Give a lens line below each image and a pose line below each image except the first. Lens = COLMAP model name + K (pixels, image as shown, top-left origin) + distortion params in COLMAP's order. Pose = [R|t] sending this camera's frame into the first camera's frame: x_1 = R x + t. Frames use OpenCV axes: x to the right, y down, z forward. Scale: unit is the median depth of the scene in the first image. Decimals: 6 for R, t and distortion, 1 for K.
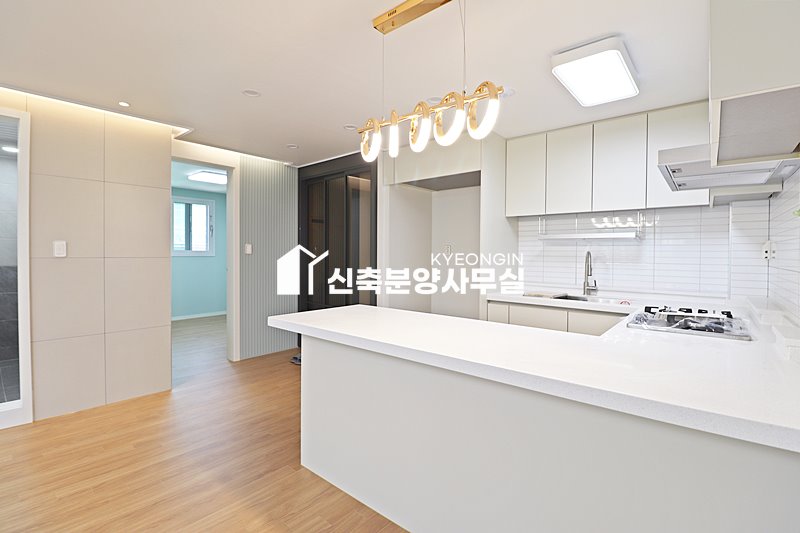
lens RADIAL K [[369.2, 0, 402.0], [0, 369.2, 259.2], [0, 0, 1]] dist [-0.007190, -0.009393]
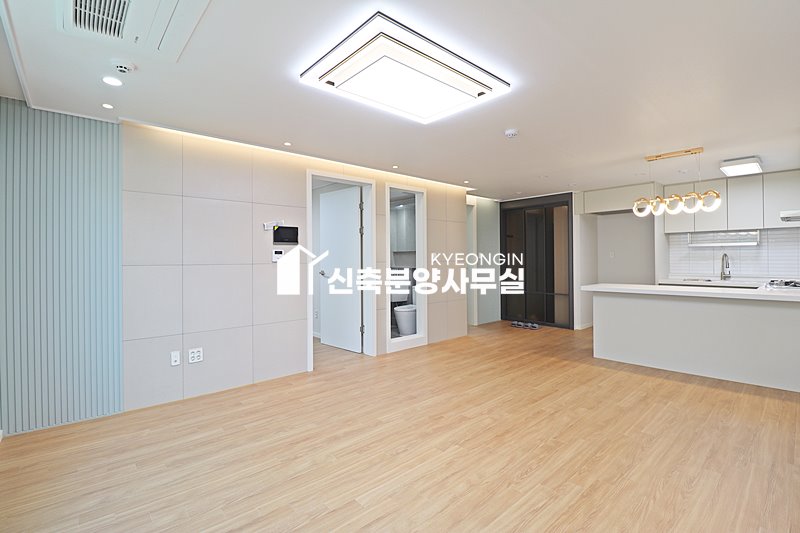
lens RADIAL K [[369.2, 0, 402.2], [0, 369.2, 256.9], [0, 0, 1]] dist [-0.007190, -0.009393]
pose [[0.990631, -0.014322, -0.135815, -0.858745], [0.011759, 0.999738, -0.019656, 0.010492], [0.136061, 0.017875, 0.990539, -1.004918]]
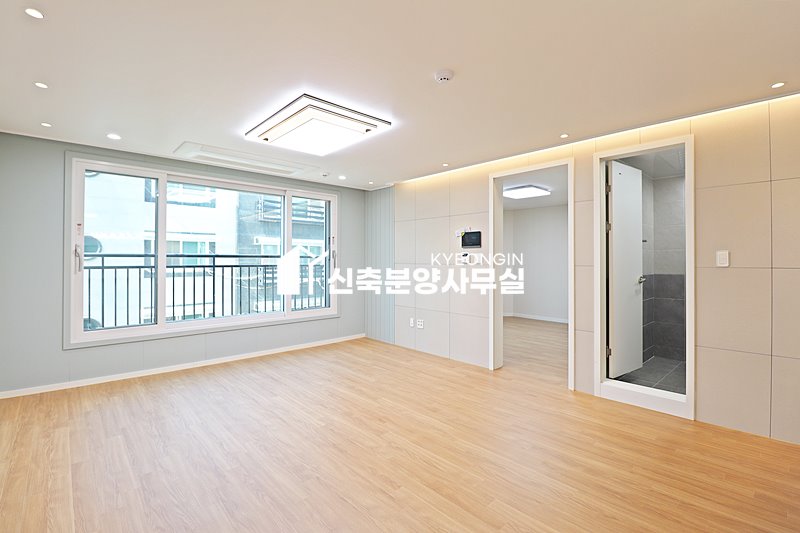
lens RADIAL K [[369.2, 0, 401.8], [0, 369.2, 258.1], [0, 0, 1]] dist [-0.007190, -0.009393]
pose [[-0.116296, -0.012666, -0.993134, 0.155762], [-0.017348, 0.999792, -0.010719, -0.003769], [0.993063, 0.015982, -0.116491, 0.249489]]
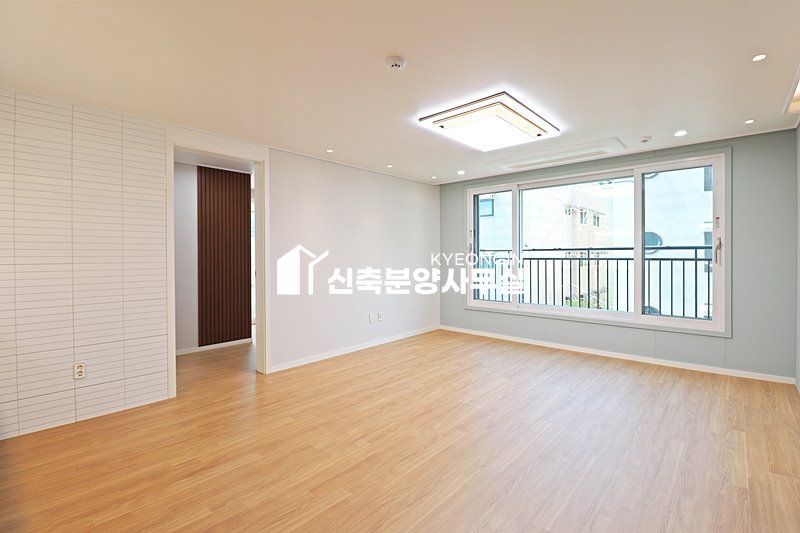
lens RADIAL K [[369.2, 0, 402.0], [0, 369.2, 258.0], [0, 0, 1]] dist [-0.007190, -0.009393]
pose [[-0.999563, -0.002384, 0.029464, -0.698707], [-0.001699, 0.999728, 0.023263, -0.014141], [-0.029511, 0.023202, -0.999295, 1.048669]]
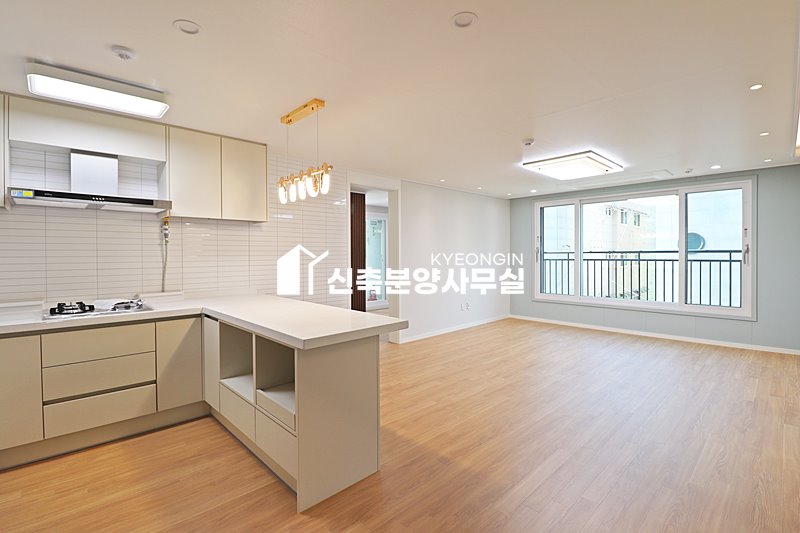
lens RADIAL K [[369.2, 0, 400.6], [0, 369.2, 258.5], [0, 0, 1]] dist [-0.007190, -0.009393]
pose [[-0.994051, -0.002525, 0.108886, -0.354206], [0.000509, 0.999613, 0.027831, -0.042782], [-0.108914, 0.027721, -0.993665, 1.601443]]
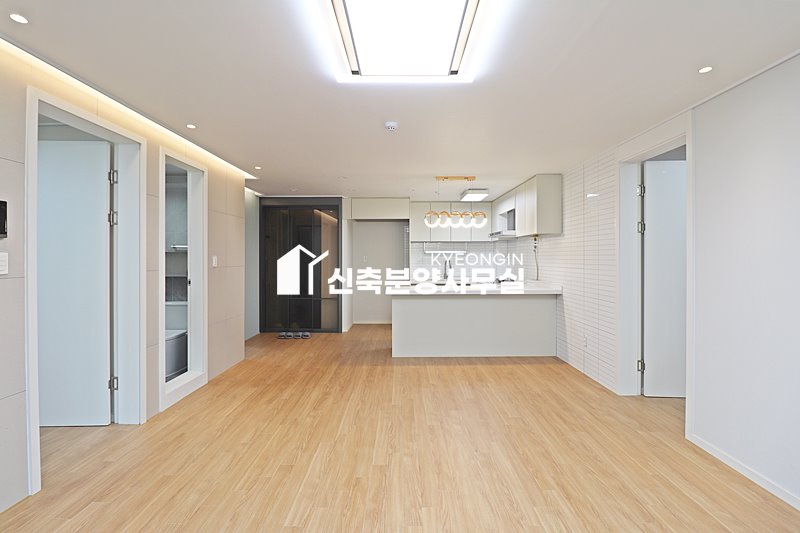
lens RADIAL K [[369.2, 0, 402.1], [0, 369.2, 258.0], [0, 0, 1]] dist [-0.007190, -0.009393]
pose [[0.762413, -0.007239, 0.647050, -1.342076], [0.014773, 0.999872, -0.006220, -0.021072], [-0.646922, 0.014302, 0.762422, -0.601334]]
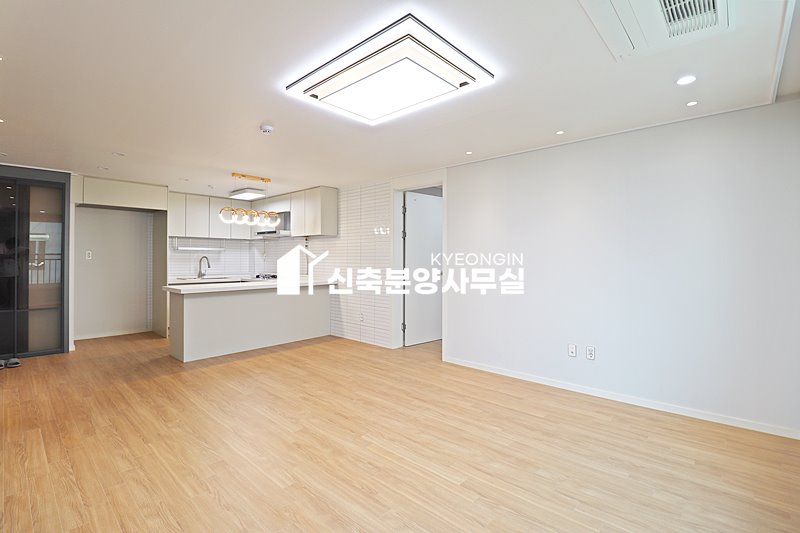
lens RADIAL K [[369.2, 0, 401.9], [0, 369.2, 255.5], [0, 0, 1]] dist [-0.007190, -0.009393]
pose [[0.036408, 0.001979, 0.999335, -1.812330], [0.011210, 0.999934, -0.002389, -0.009178], [-0.999274, 0.011290, 0.036383, -0.224114]]
